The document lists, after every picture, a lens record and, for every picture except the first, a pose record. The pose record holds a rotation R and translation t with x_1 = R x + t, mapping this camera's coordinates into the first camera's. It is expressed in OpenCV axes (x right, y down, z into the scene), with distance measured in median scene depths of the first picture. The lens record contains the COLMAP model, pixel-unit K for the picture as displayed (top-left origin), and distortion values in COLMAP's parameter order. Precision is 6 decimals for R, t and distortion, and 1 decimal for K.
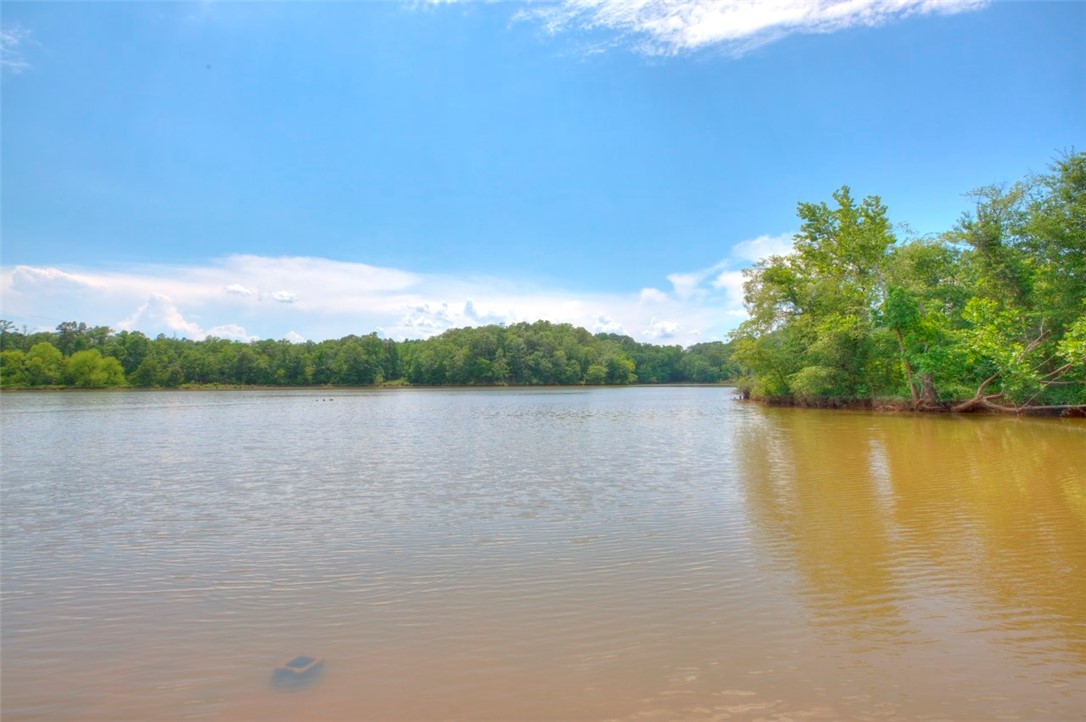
lens RADIAL K [[559.4, 0, 543.0], [0, 559.4, 361.0], [0, 0, 1]] dist [0.046286, -0.000113]
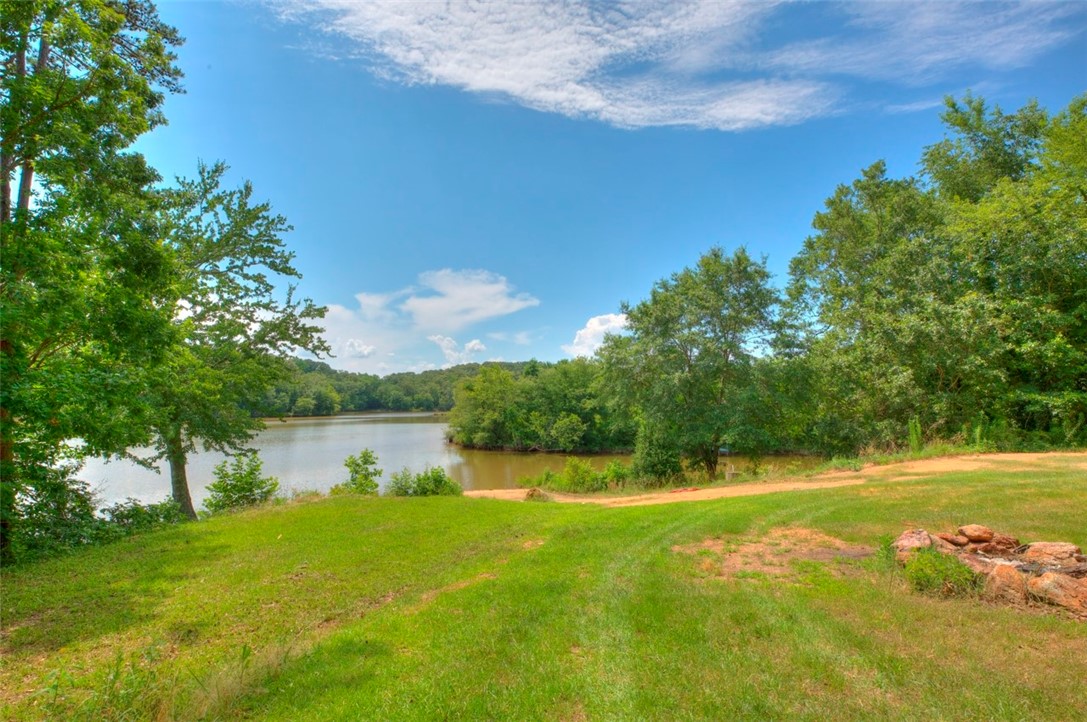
lens RADIAL K [[559.9, 0, 543.5], [0, 559.9, 361.0], [0, 0, 1]] dist [0.046286, -0.000113]
pose [[0.854932, 0.056137, 0.515694, -0.463275], [-0.036256, 0.998162, -0.048550, -0.162353], [-0.517472, 0.022810, 0.855396, -1.002780]]
